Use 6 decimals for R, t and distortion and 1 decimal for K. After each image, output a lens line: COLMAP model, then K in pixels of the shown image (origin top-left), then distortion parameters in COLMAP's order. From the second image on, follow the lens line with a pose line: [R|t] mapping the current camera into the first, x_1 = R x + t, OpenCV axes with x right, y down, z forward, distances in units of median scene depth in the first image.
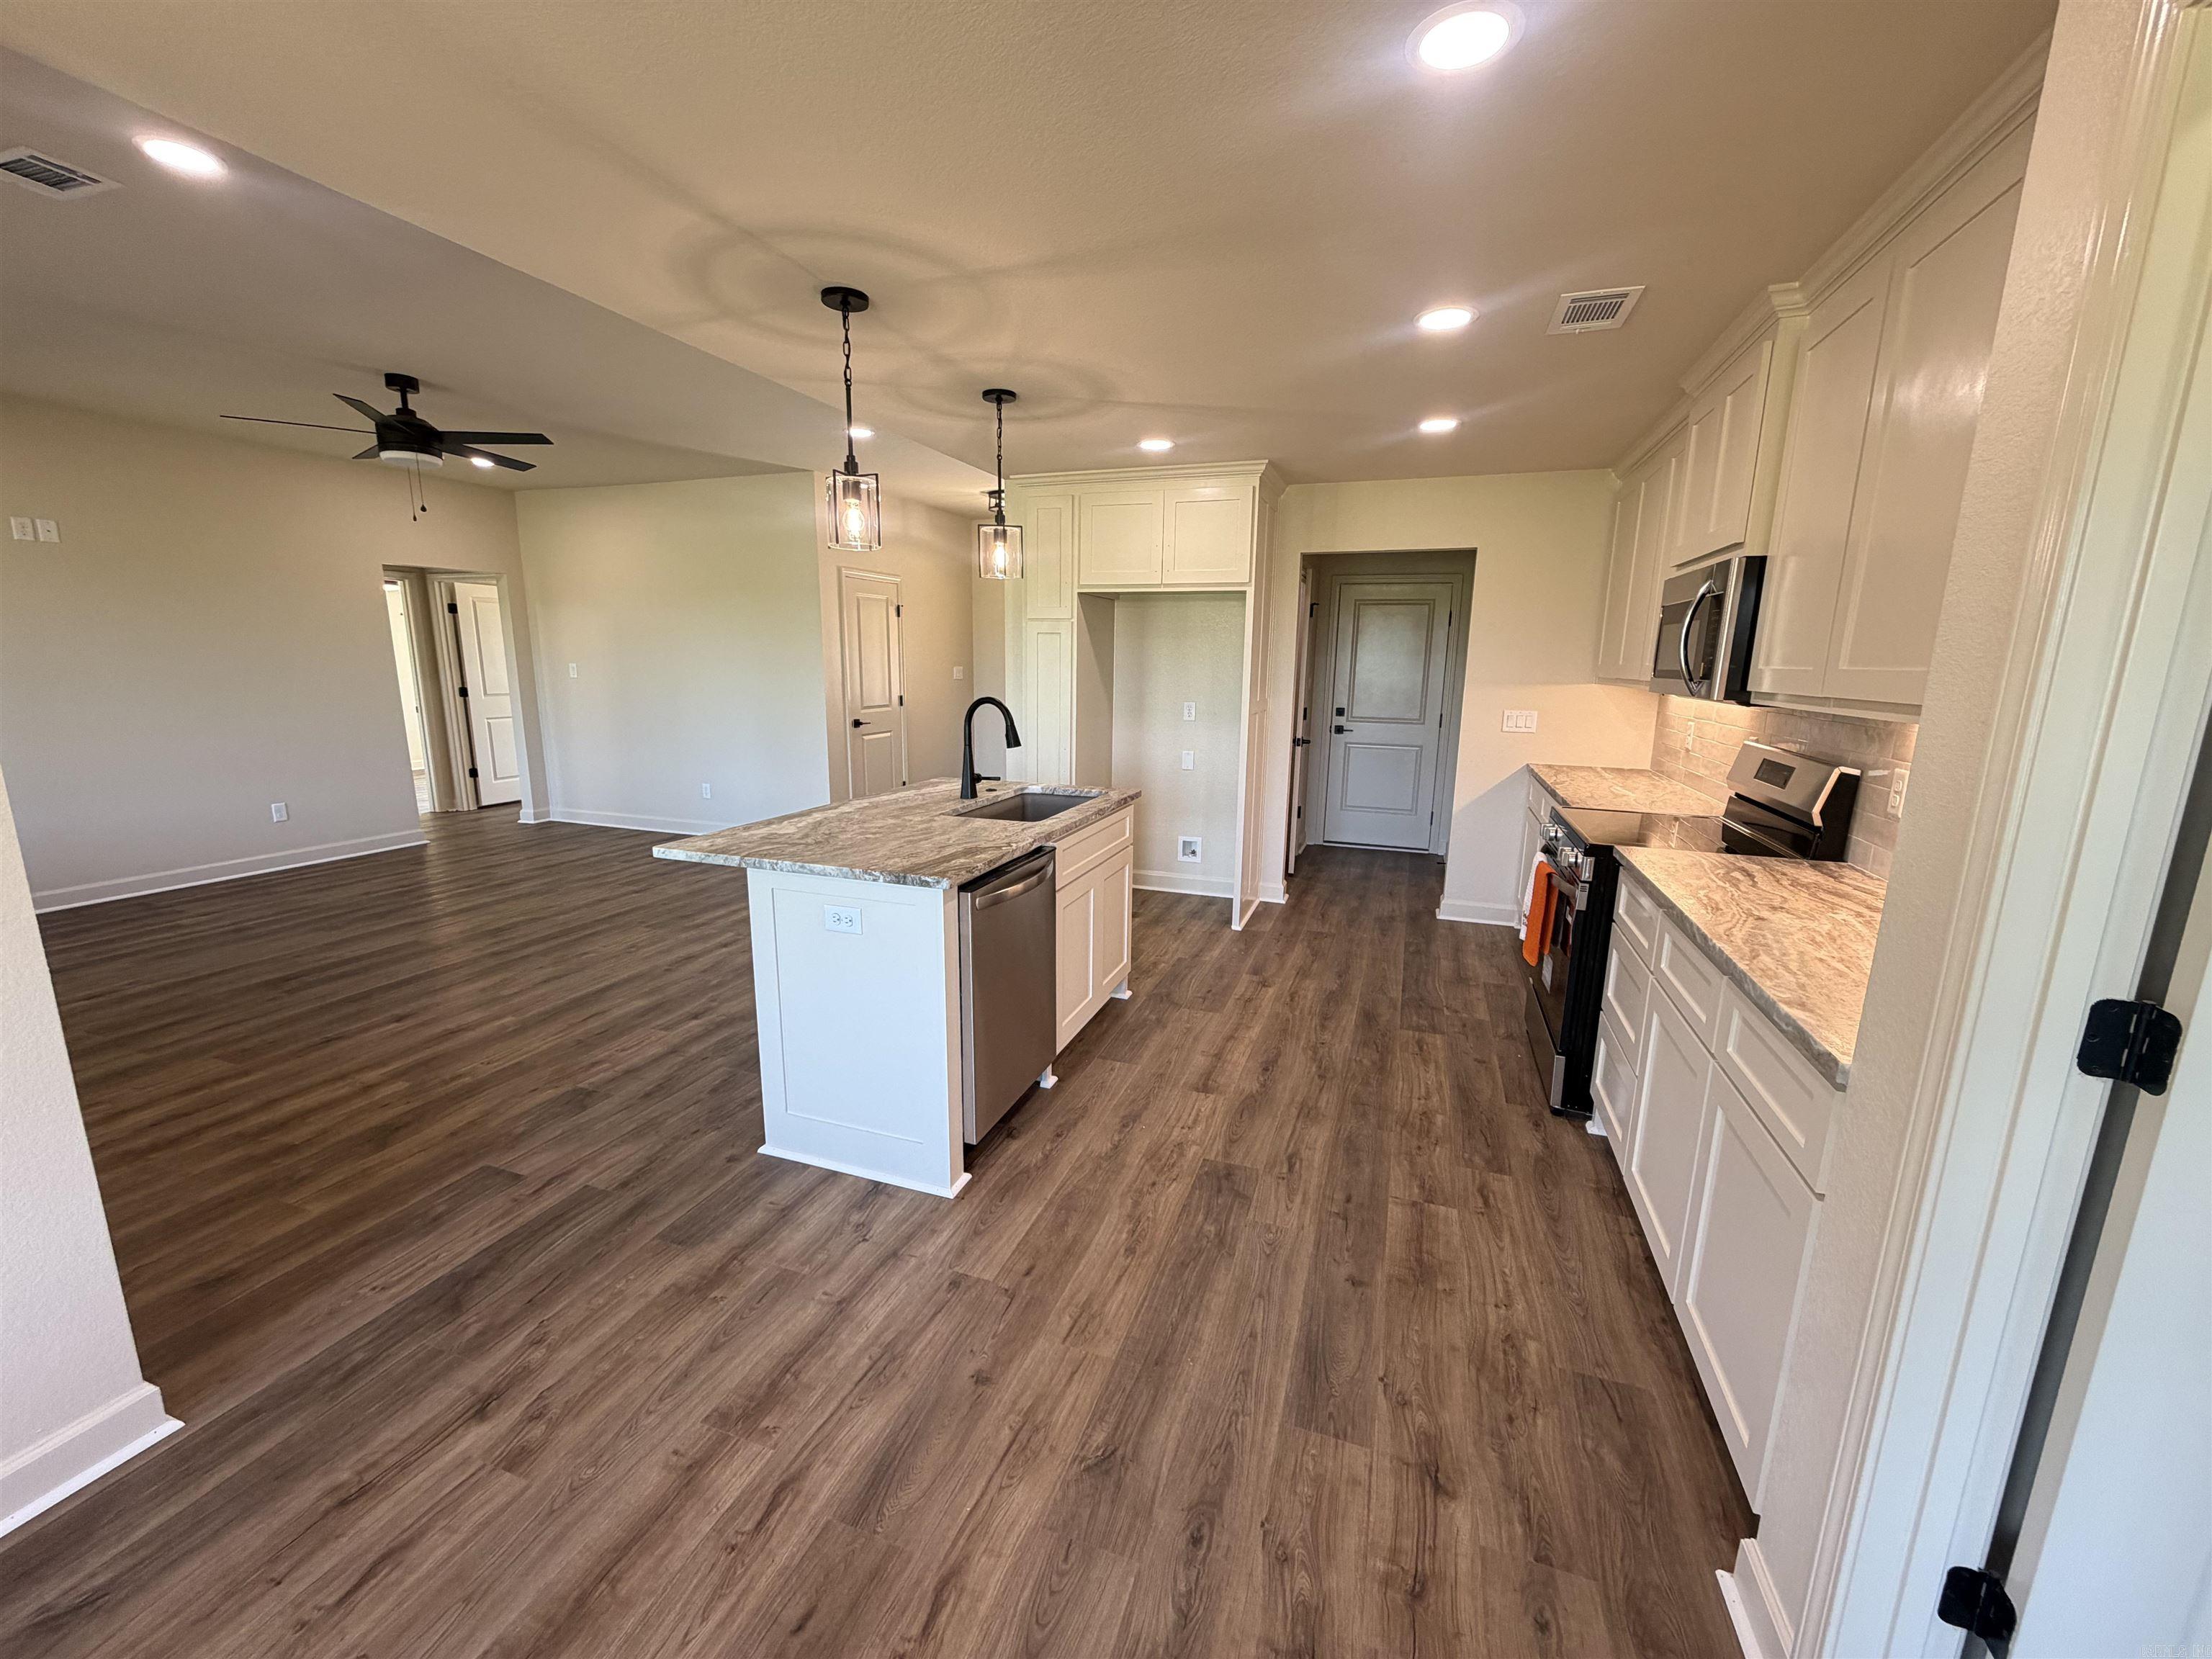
lens RADIAL K [[882.2, 0, 1100.3], [0, 882.2, 829.6], [0, 0, 1]] dist [-0.001585, 0.001181]
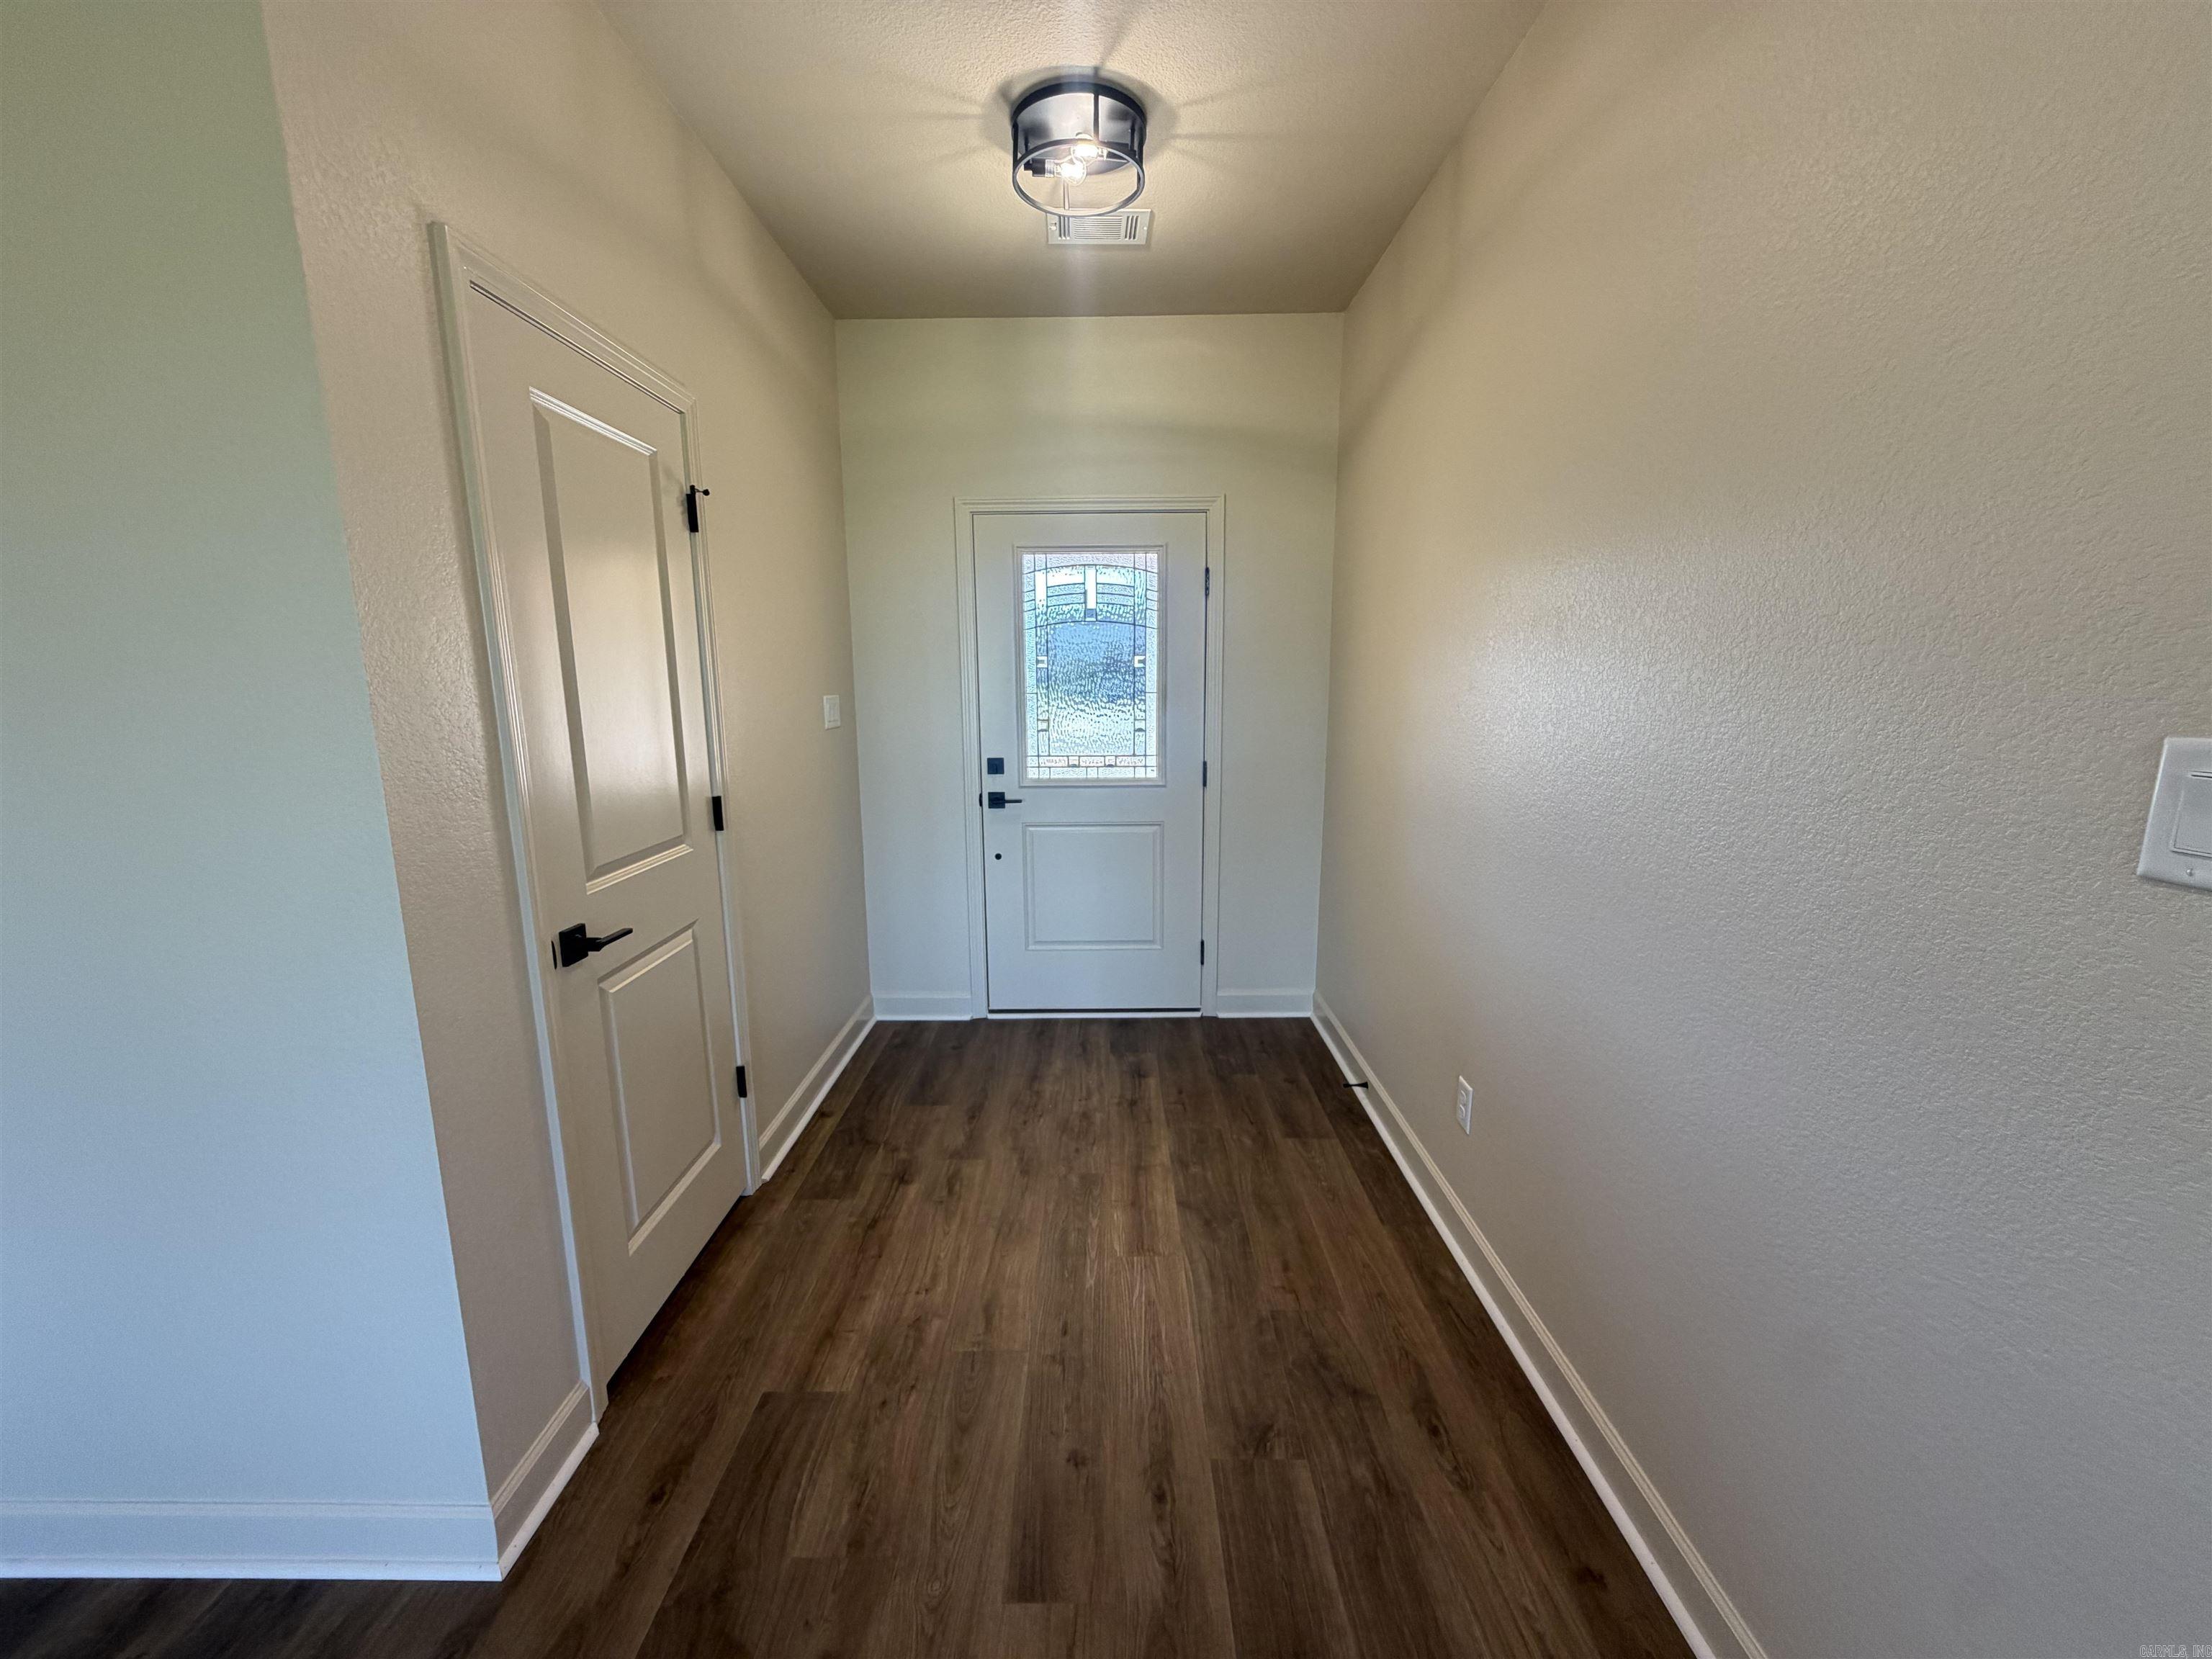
lens RADIAL K [[882.2, 0, 1095.5], [0, 882.2, 831.4], [0, 0, 1]] dist [-0.001585, 0.001181]
pose [[0.943799, -0.075315, 0.321824, -0.421293], [0.078091, 0.996937, 0.004295, -0.275164], [-0.321162, 0.021078, 0.946790, 1.412826]]
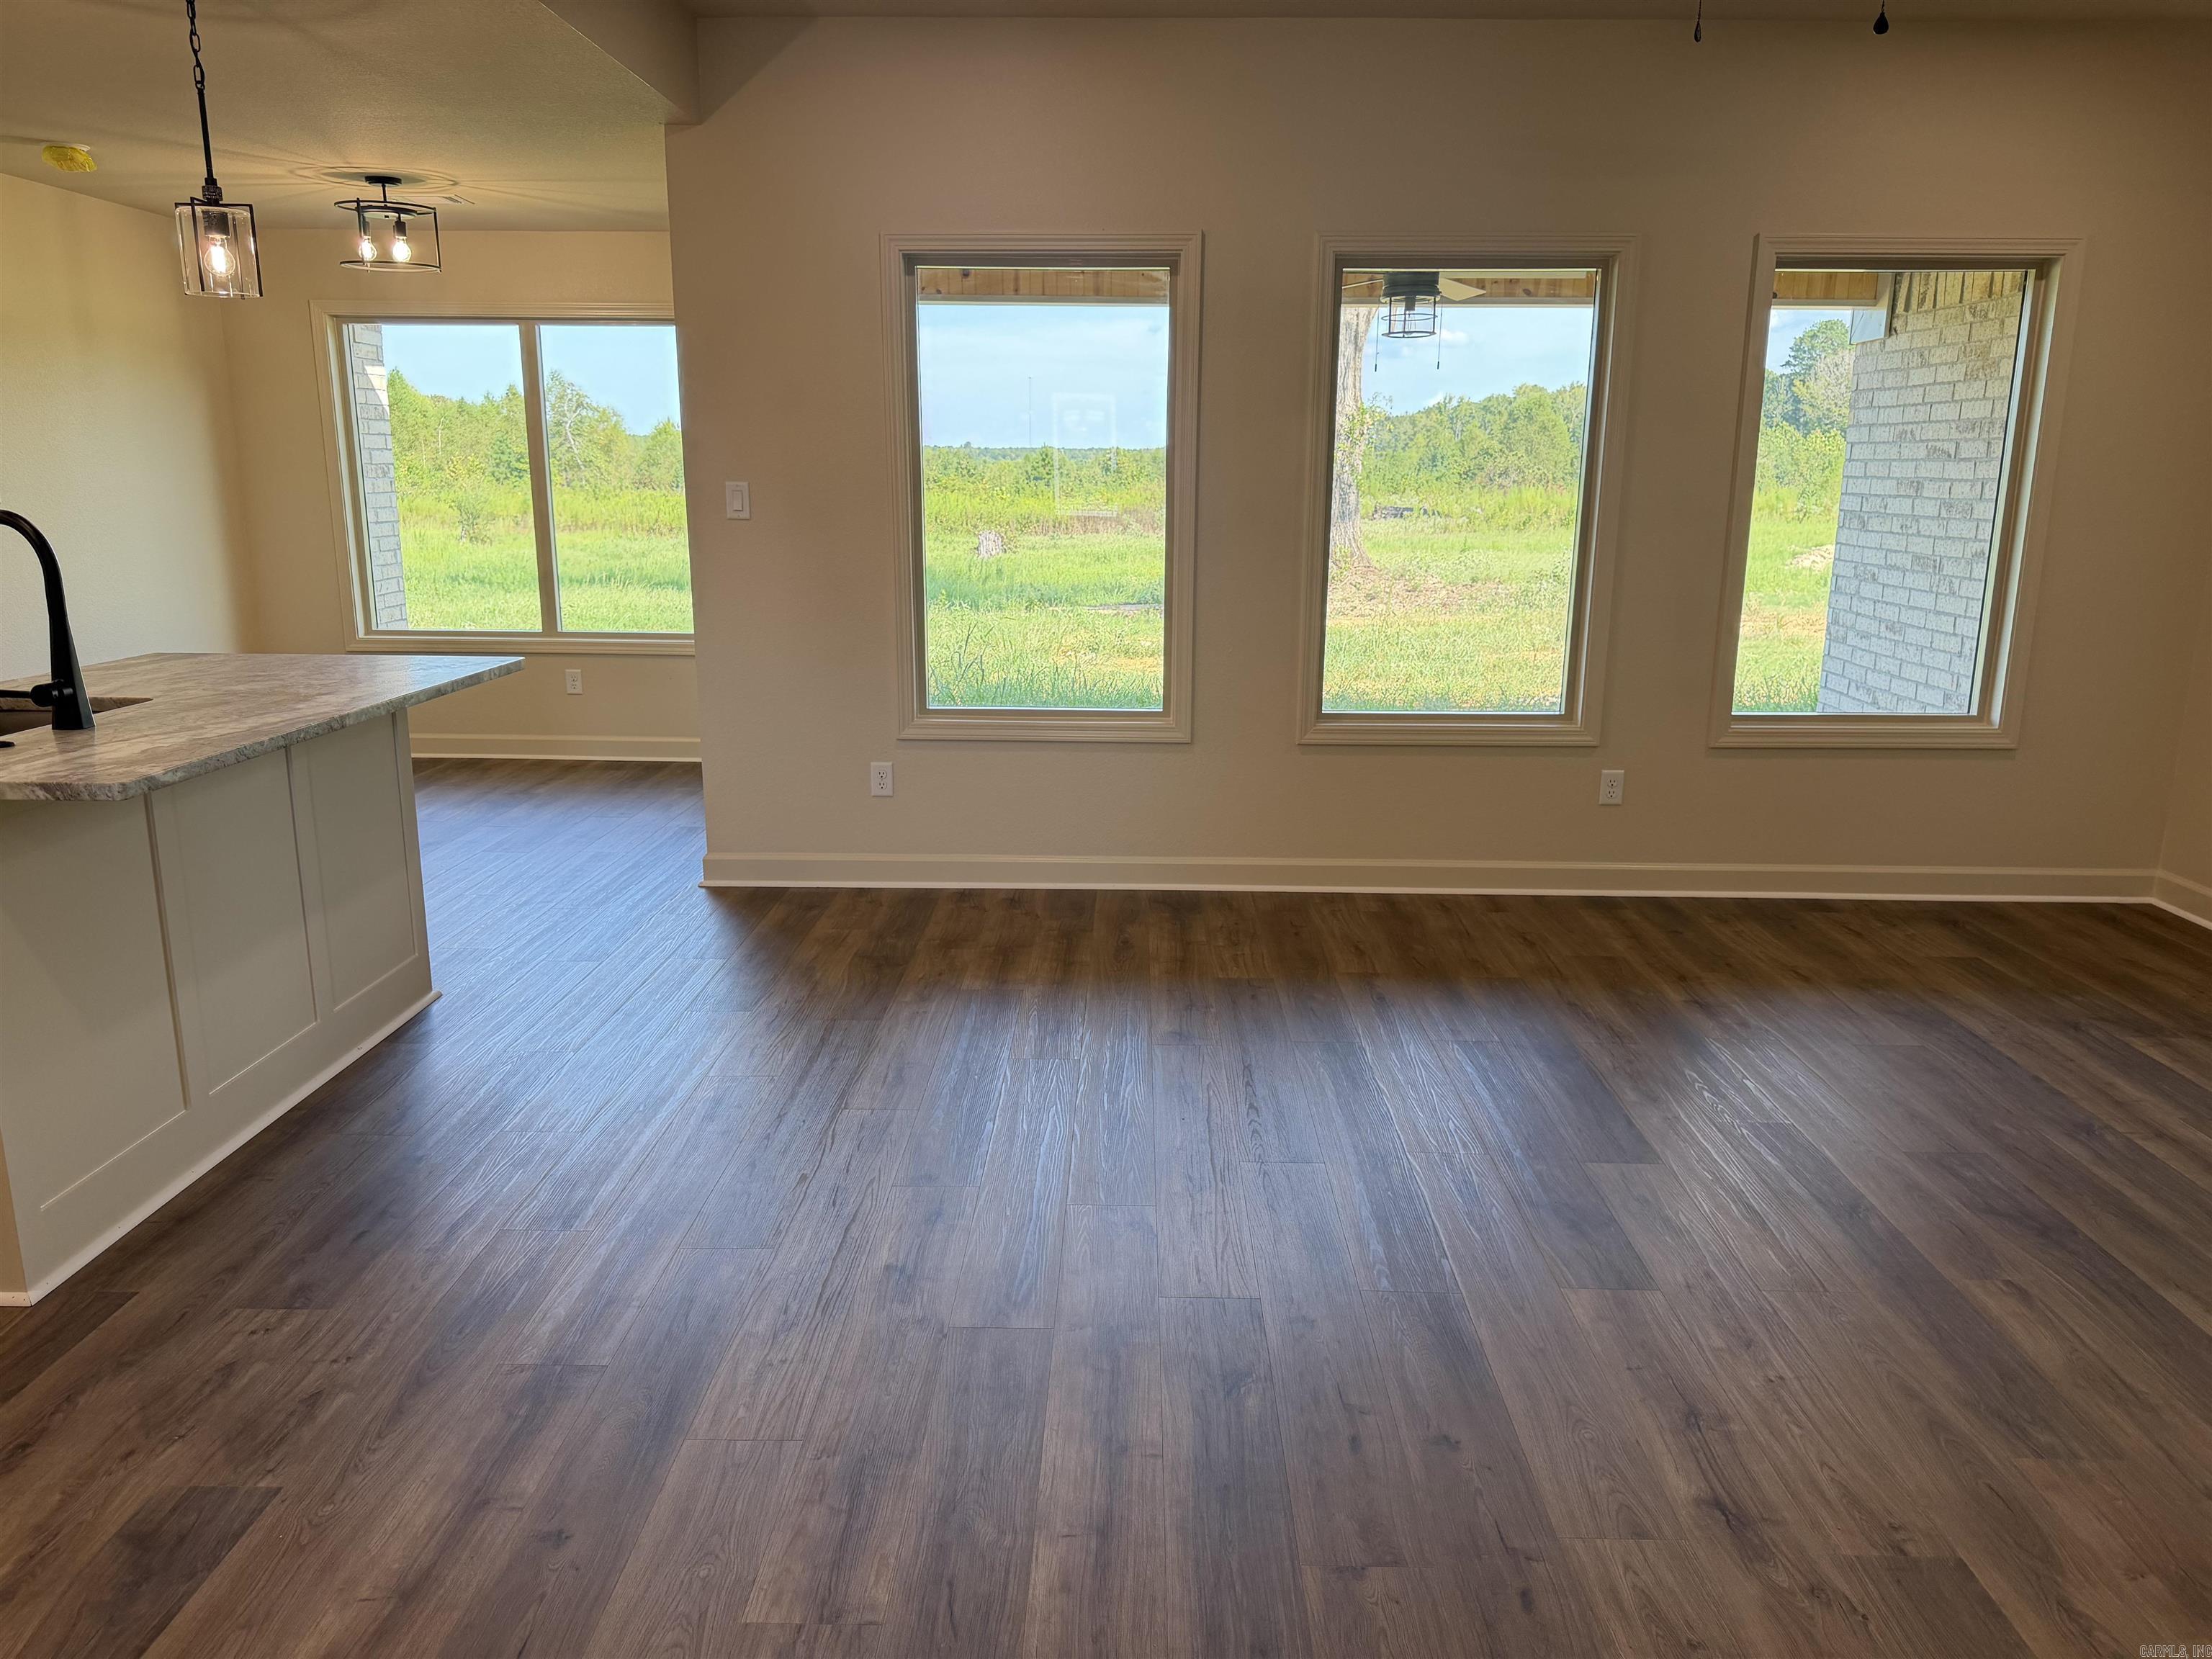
lens RADIAL K [[1562.3, 0, 1108.9], [0, 1562.3, 822.3], [0, 0, 1]] dist [0.061381, -0.083003]
pose [[-0.947339, 0.050103, -0.316289, -0.393872], [-0.081833, 0.917014, 0.390369, -0.356145], [0.309600, 0.395695, -0.864623, 1.874828]]
